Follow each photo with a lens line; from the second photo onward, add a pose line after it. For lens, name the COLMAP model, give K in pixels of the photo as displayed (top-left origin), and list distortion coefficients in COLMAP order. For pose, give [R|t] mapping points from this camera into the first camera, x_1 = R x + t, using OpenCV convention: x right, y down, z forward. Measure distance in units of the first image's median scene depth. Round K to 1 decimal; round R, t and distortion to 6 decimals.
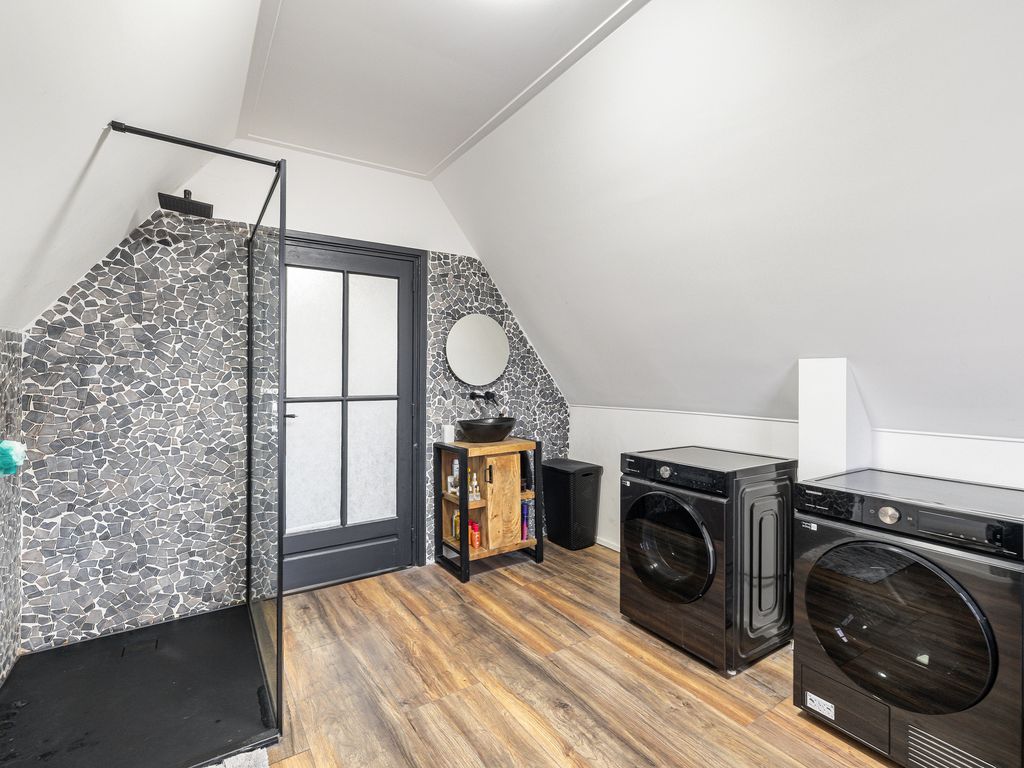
lens RADIAL K [[483.9, 0, 513.3], [0, 483.9, 377.0], [0, 0, 1]] dist [-0.001220, 0.000041]
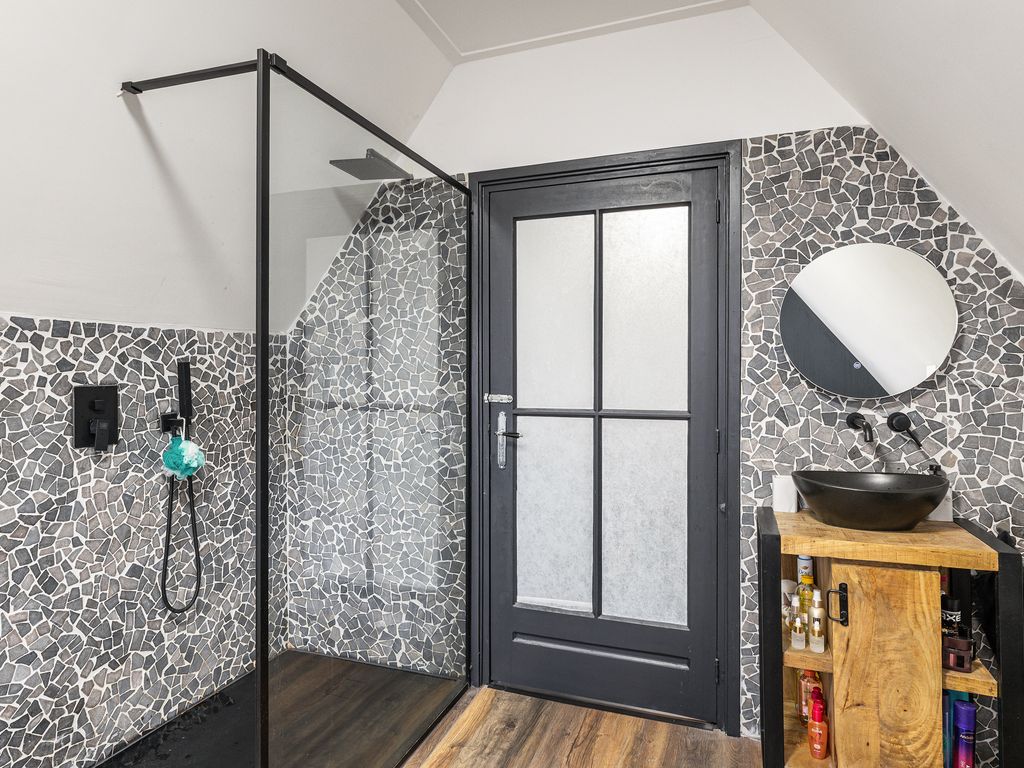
lens RADIAL K [[605.1, 0, 513.4], [0, 605.1, 370.7], [0, 0, 1]] dist [-0.003339, 0.000012]
pose [[0.600604, -0.002573, -0.799543, 0.246413], [-0.000340, 0.999994, -0.003473, -0.009134], [0.799547, 0.002358, 0.600599, 0.507400]]
